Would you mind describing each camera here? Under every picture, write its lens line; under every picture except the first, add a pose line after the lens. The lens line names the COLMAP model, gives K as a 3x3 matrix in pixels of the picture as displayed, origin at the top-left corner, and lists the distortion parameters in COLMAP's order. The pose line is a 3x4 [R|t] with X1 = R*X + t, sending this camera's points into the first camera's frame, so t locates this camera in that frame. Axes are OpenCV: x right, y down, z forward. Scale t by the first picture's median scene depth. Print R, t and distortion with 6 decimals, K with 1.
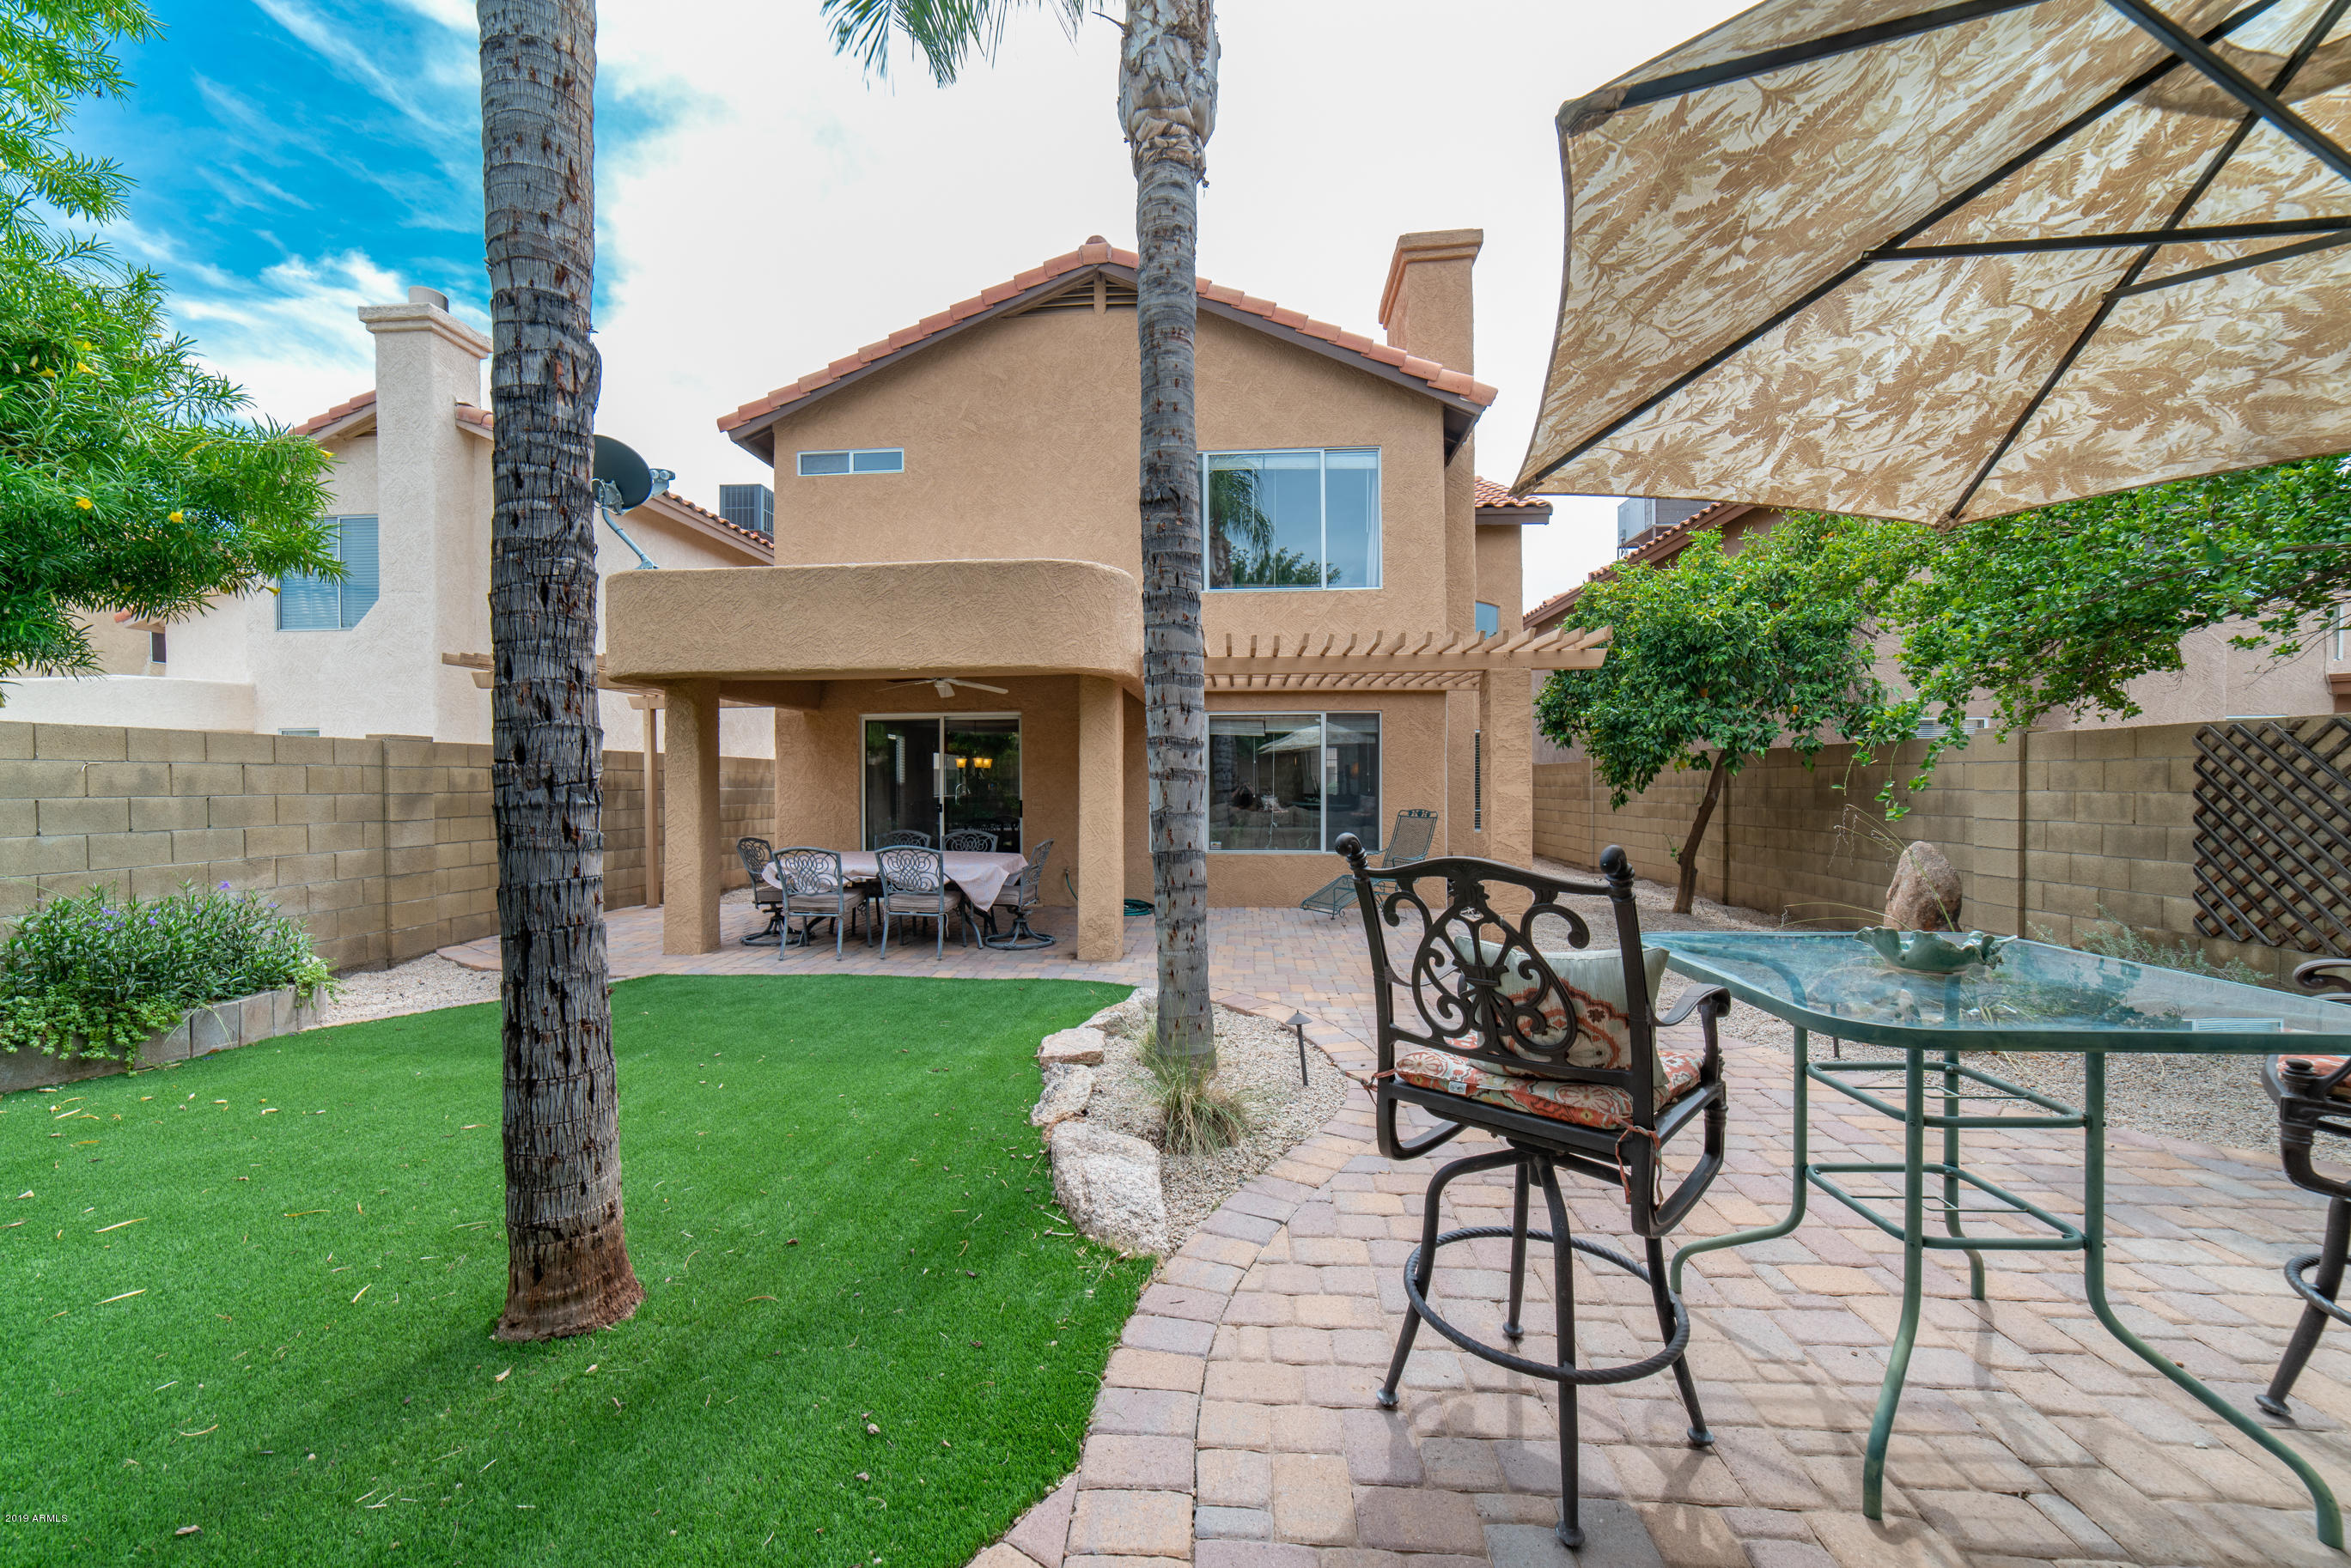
lens RADIAL K [[934.0, 0, 1167.0], [0, 934.0, 780.2], [0, 0, 1]] dist [-0.003456, 0.000290]
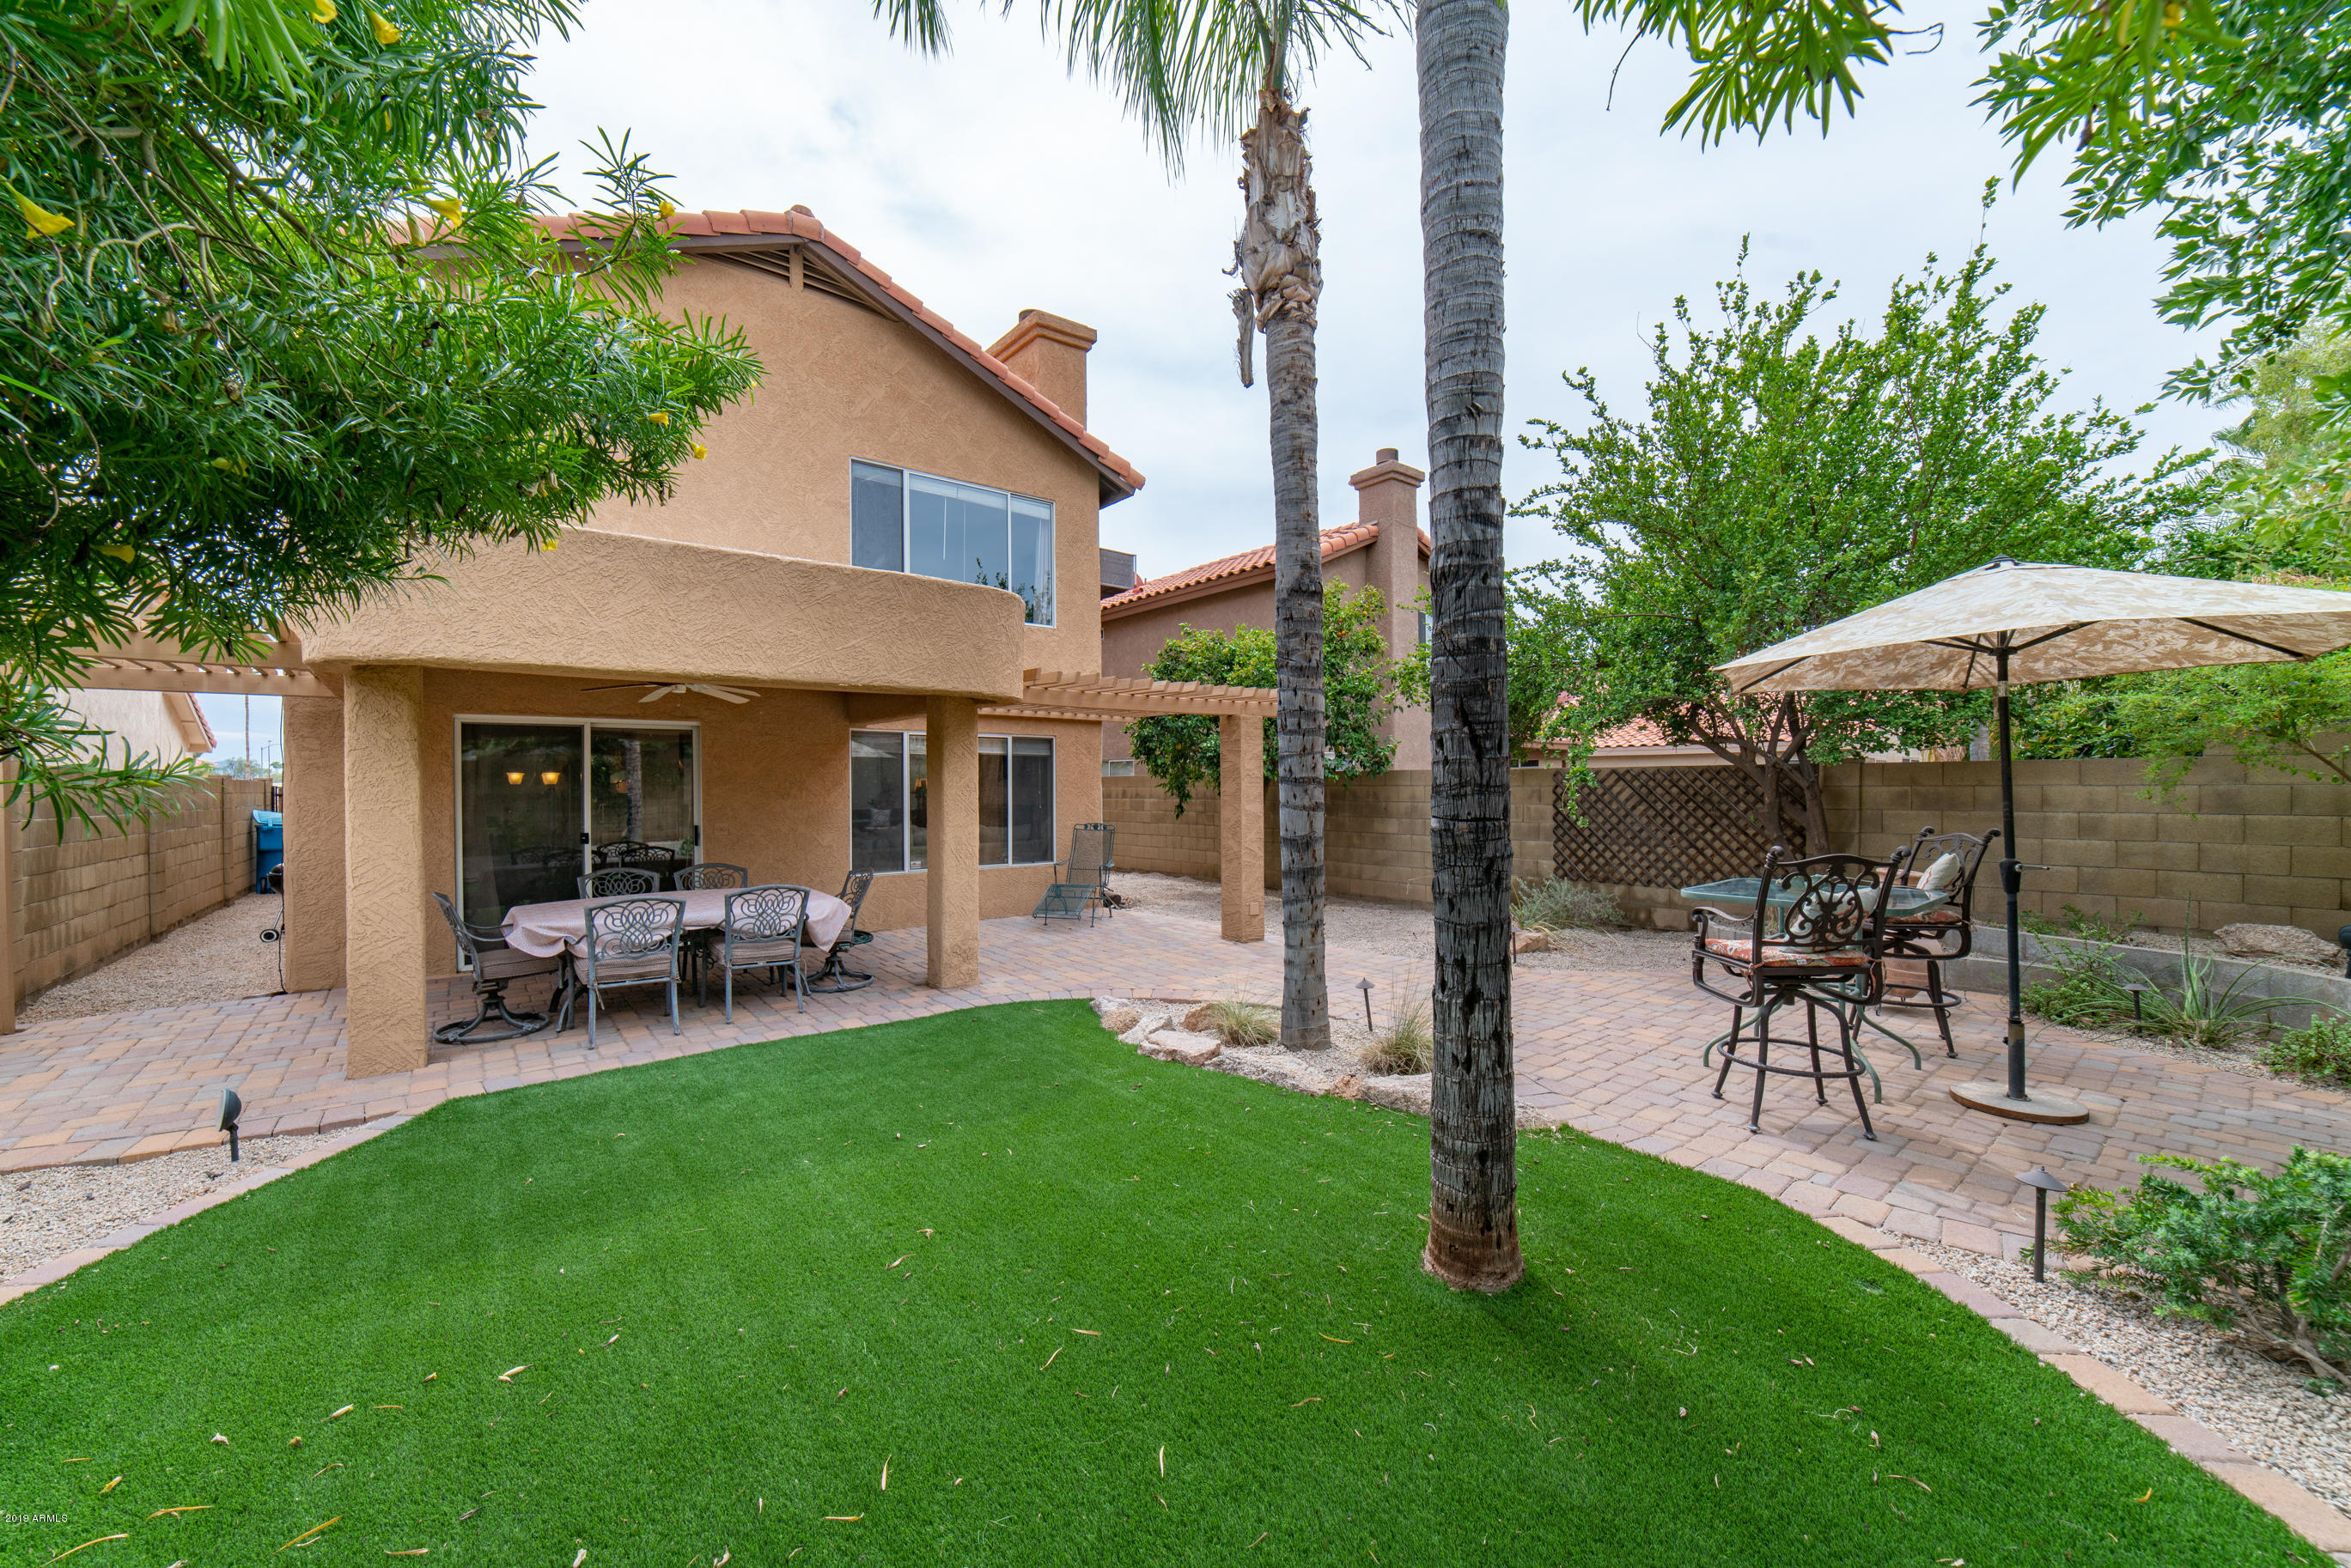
lens RADIAL K [[934.0, 0, 1154.6], [0, 934.0, 789.9], [0, 0, 1]] dist [-0.003456, 0.000290]
pose [[0.727259, -0.004803, 0.686347, -0.730181], [0.001445, 0.999984, 0.005467, -0.025082], [-0.686362, -0.002984, 0.727254, 0.155893]]
